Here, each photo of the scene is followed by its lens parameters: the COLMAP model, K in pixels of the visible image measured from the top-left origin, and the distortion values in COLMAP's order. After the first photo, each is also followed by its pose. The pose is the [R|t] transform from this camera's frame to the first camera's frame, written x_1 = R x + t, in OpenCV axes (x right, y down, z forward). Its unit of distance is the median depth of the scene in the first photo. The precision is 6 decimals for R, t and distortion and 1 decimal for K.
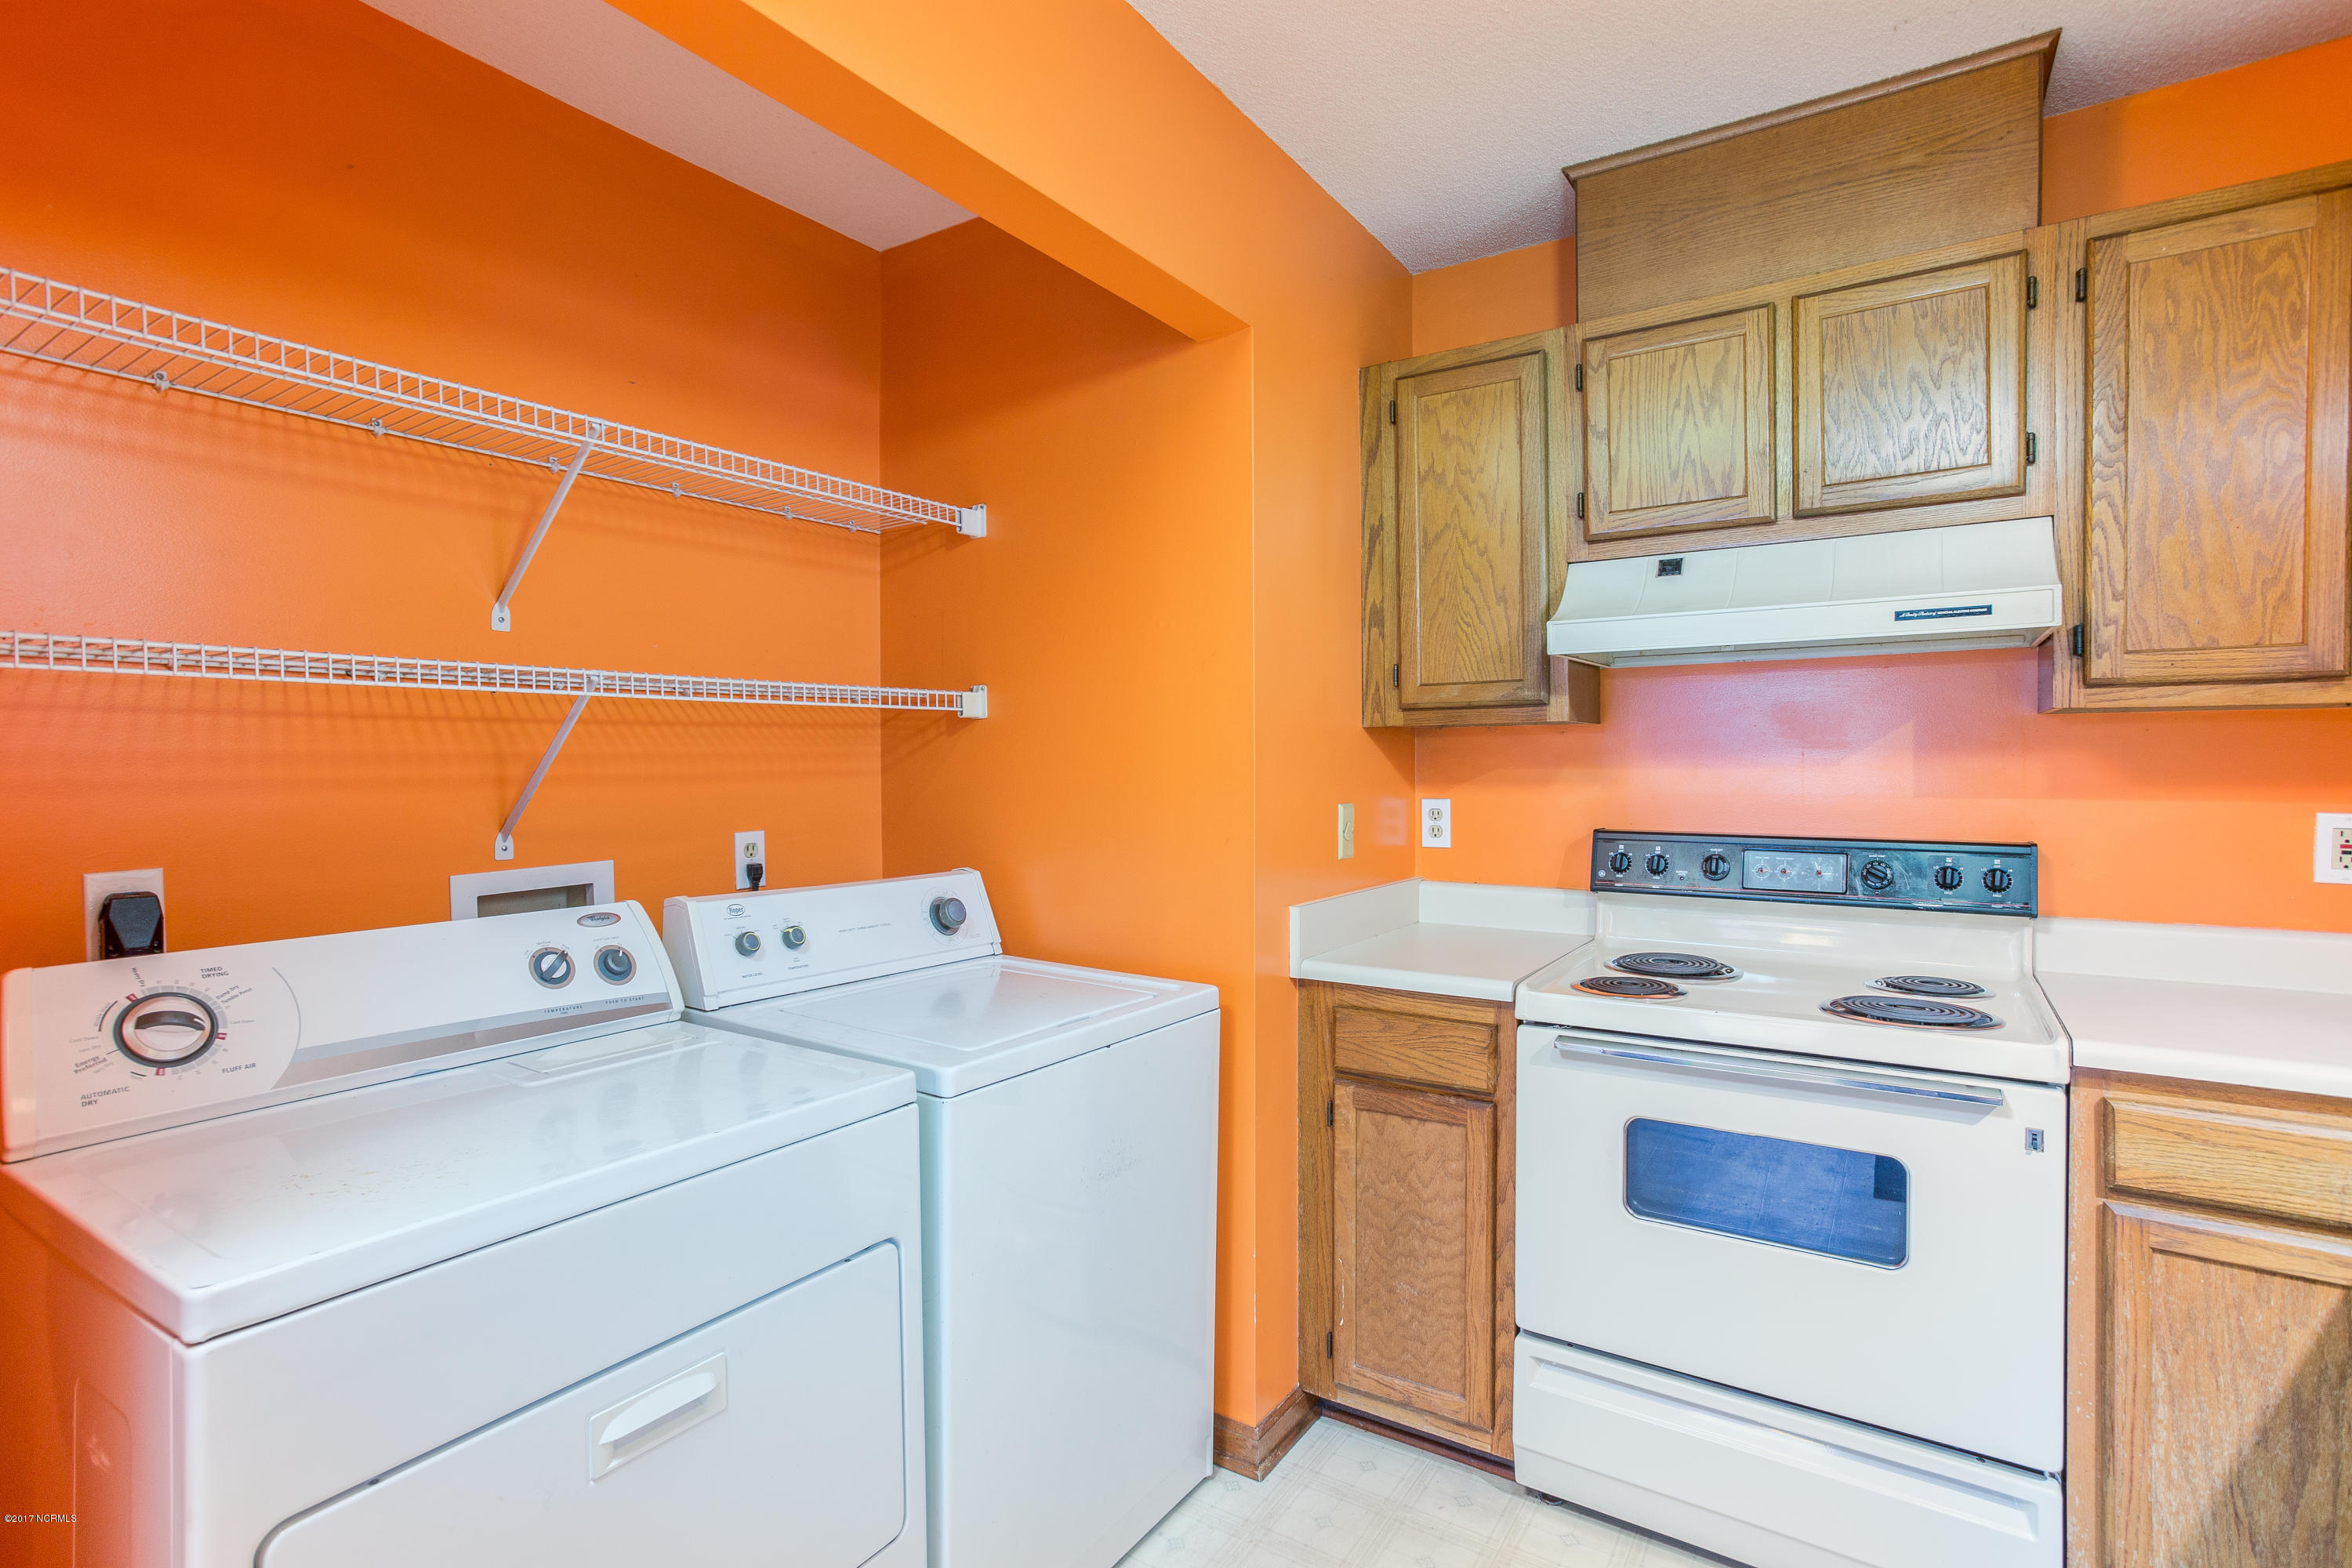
lens RADIAL K [[1151.6, 0, 1167.8], [0, 1151.6, 774.8], [0, 0, 1]] dist [-0.044281, 0.027806]
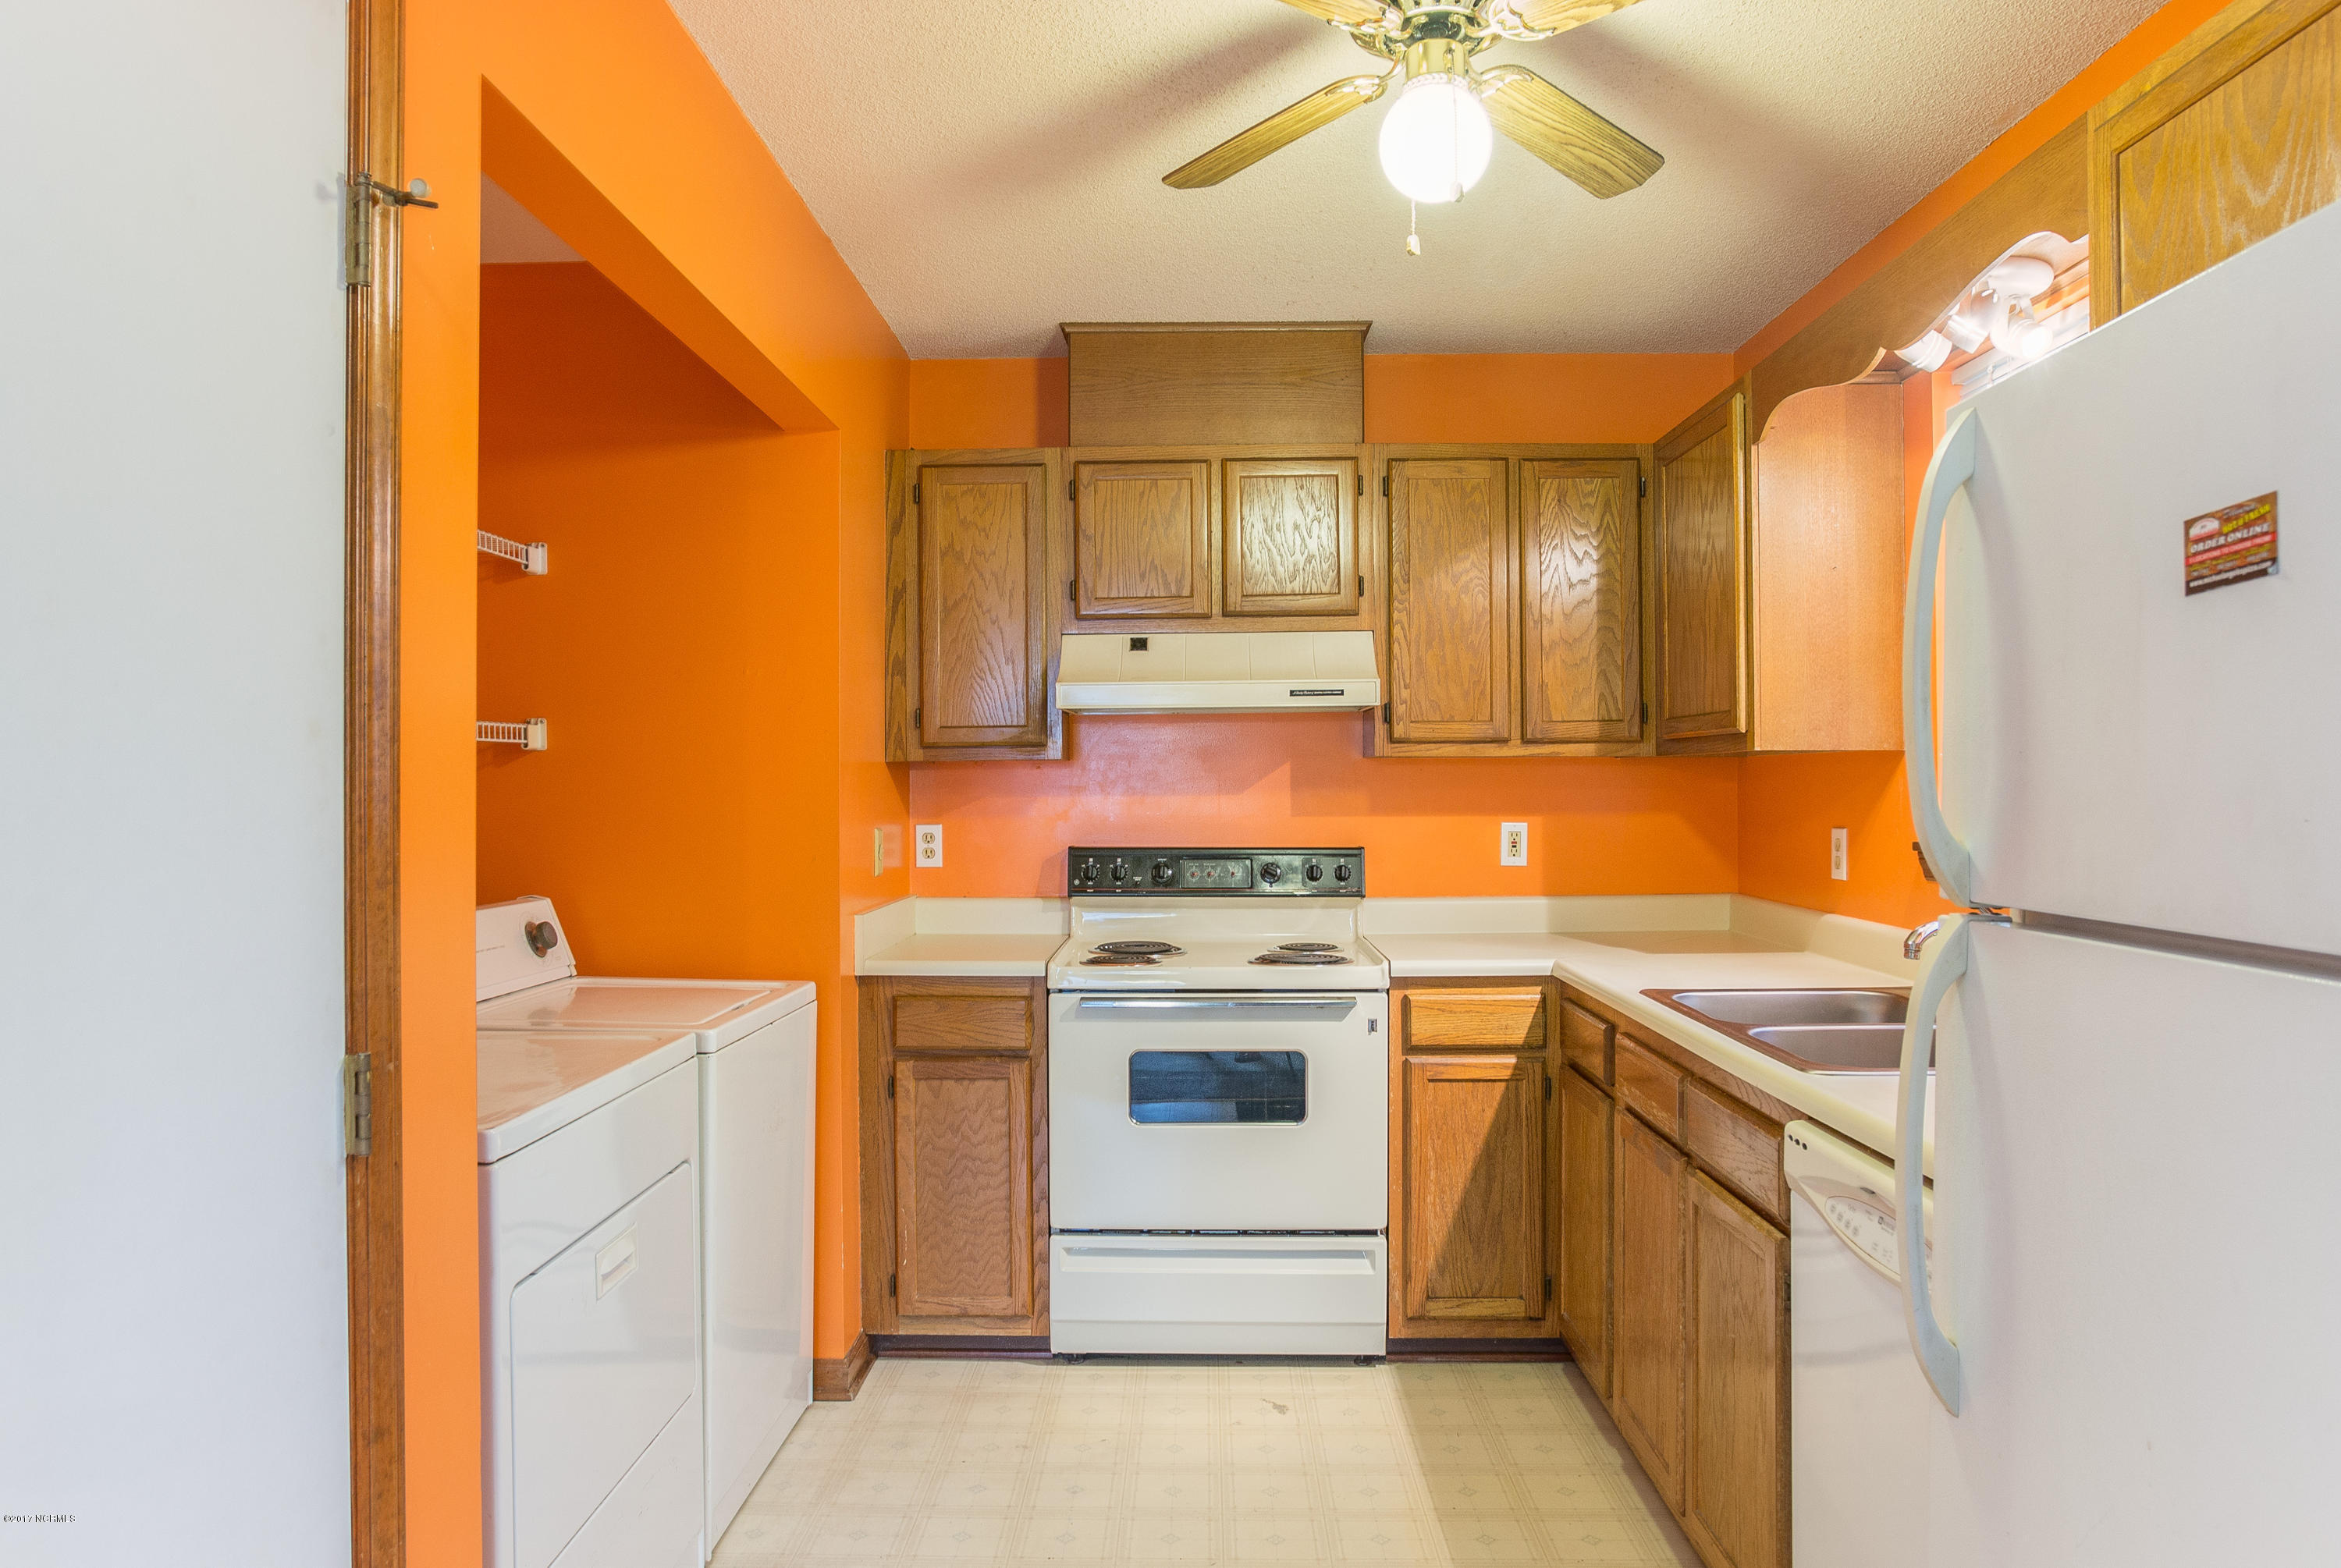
lens RADIAL K [[1524.4, 0, 1161.9], [0, 1524.4, 776.0], [0, 0, 1]] dist [-0.060012, 0.009984]
pose [[0.846396, 0.003721, 0.532541, -0.497119], [0.007722, 0.999785, -0.019258, 0.005078], [-0.532498, 0.020412, 0.846185, -0.525975]]
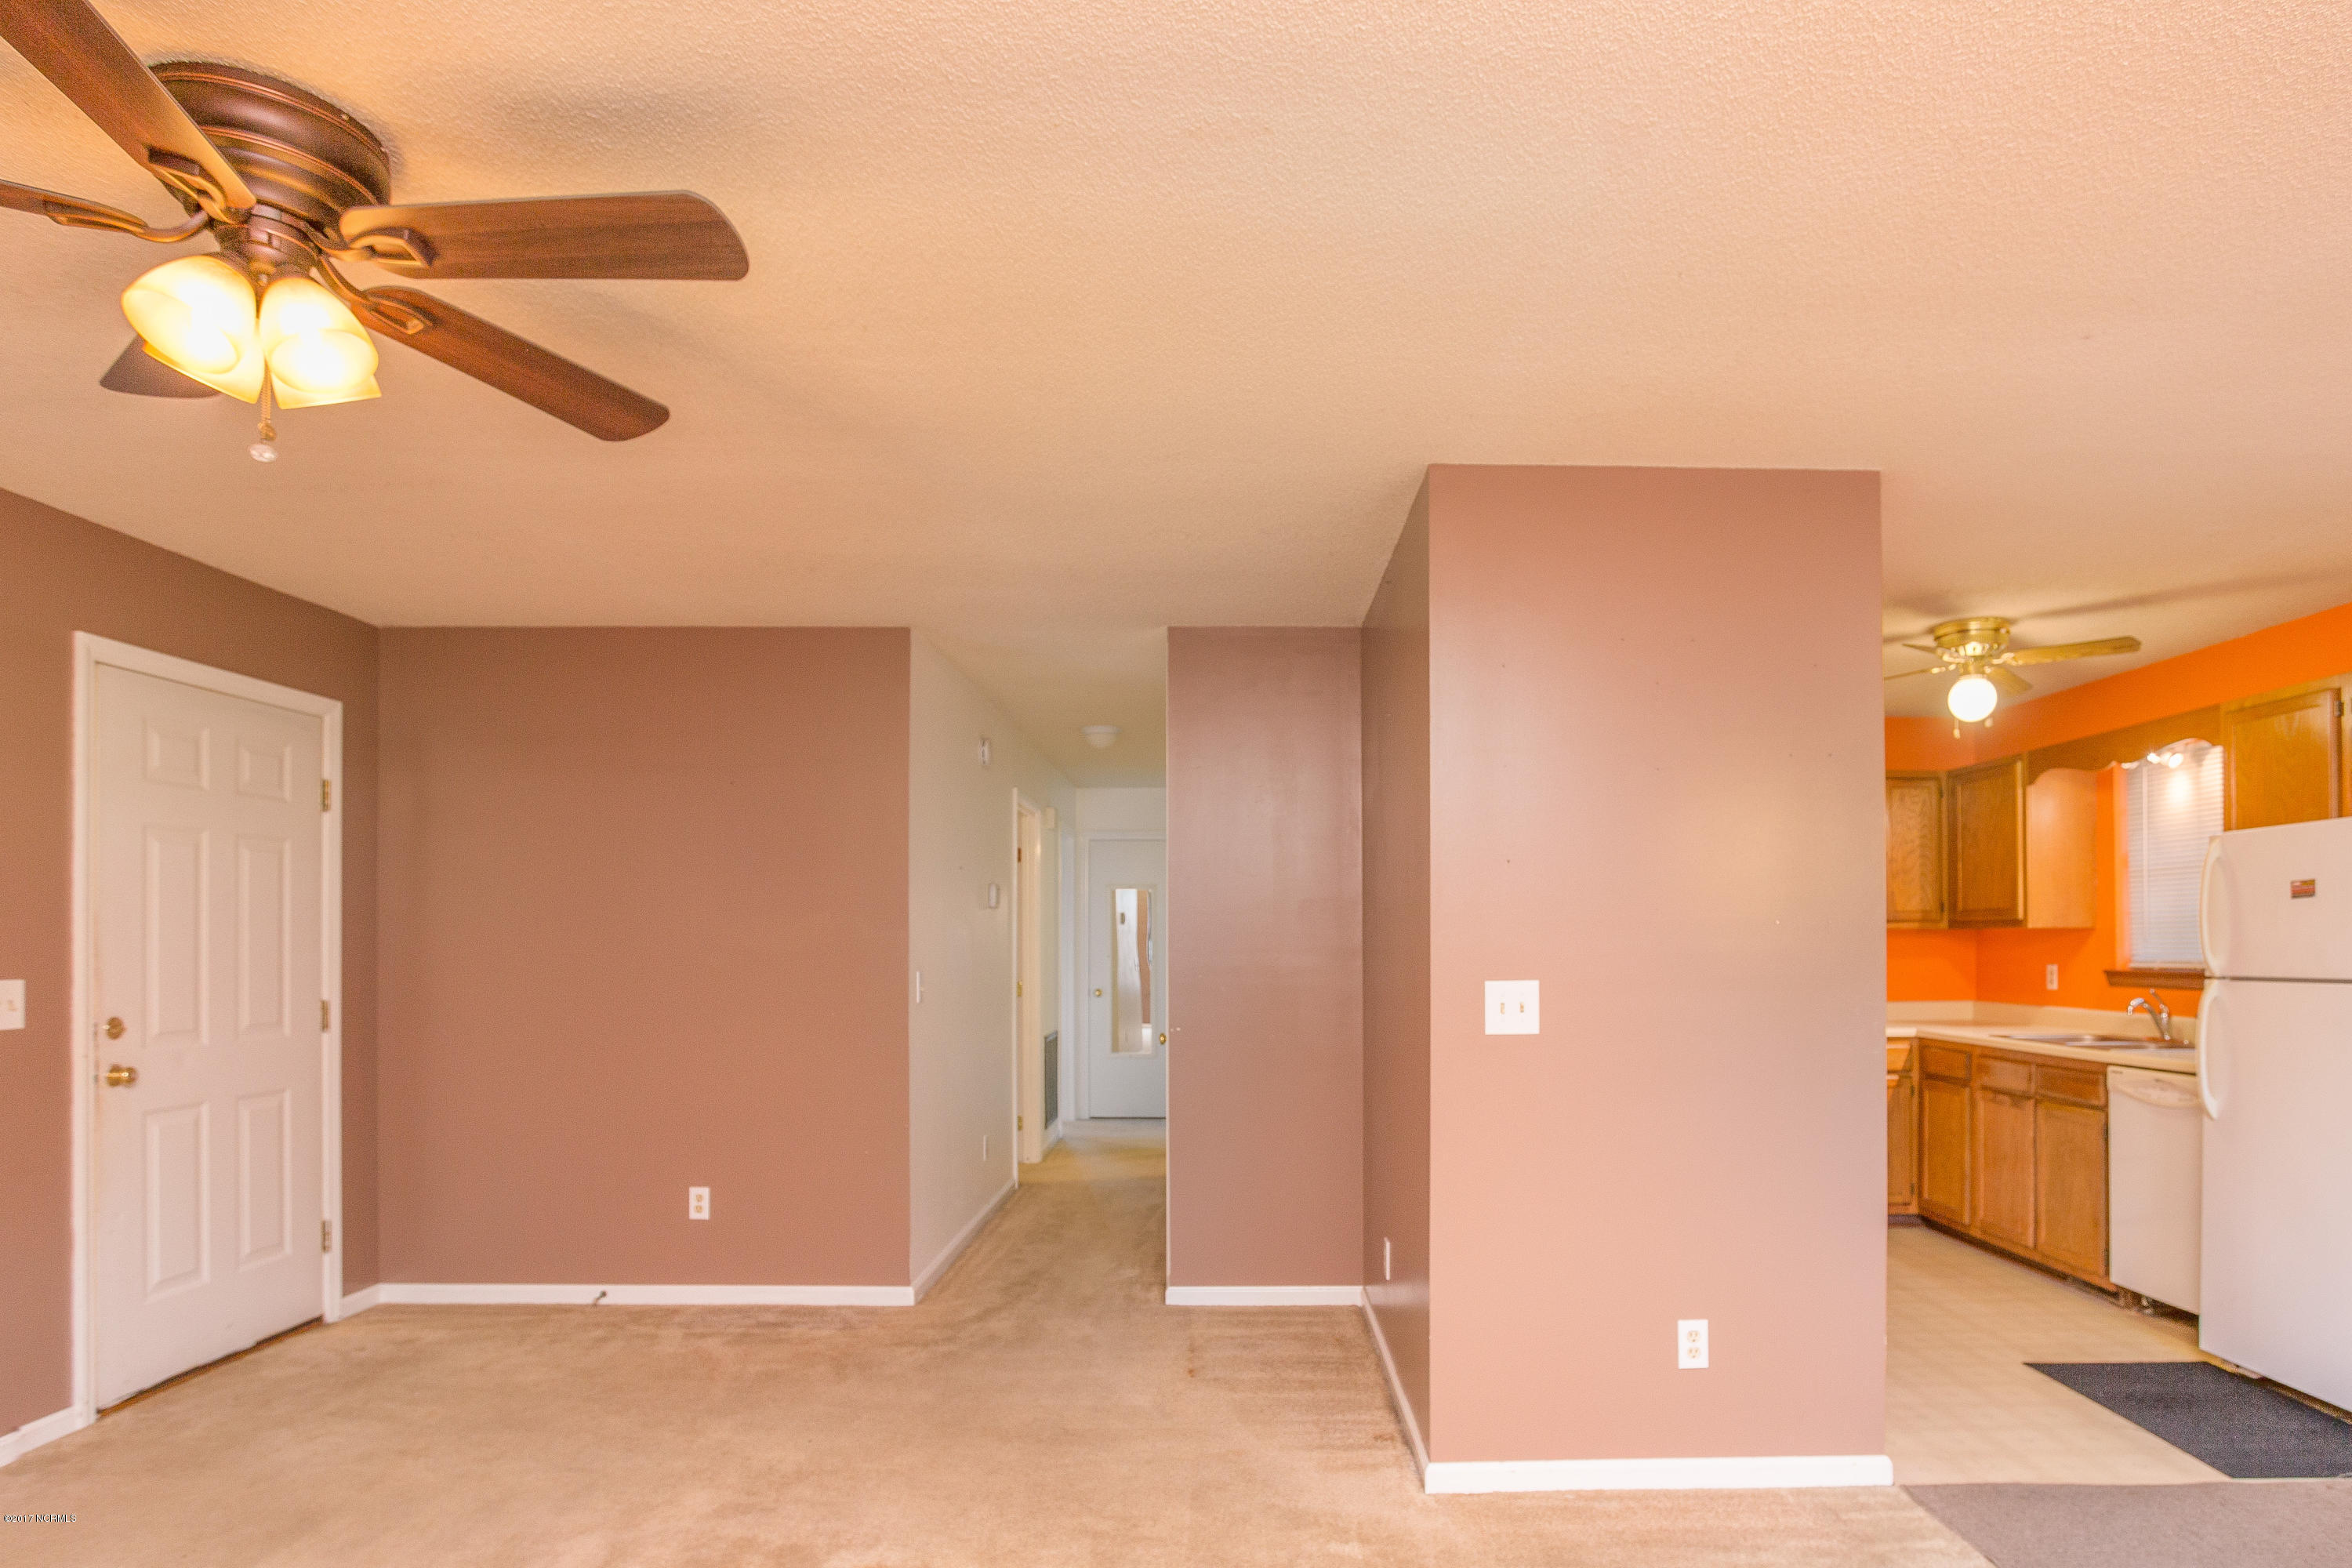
lens RADIAL K [[1360.8, 0, 1265.8], [0, 1360.8, 935.8], [0, 0, 1]] dist [-0.036284, 0.011479]
pose [[0.819528, 0.004119, 0.573024, -2.202211], [0.007853, 0.999800, -0.018418, 0.013681], [-0.572985, 0.019594, 0.819331, -1.004618]]
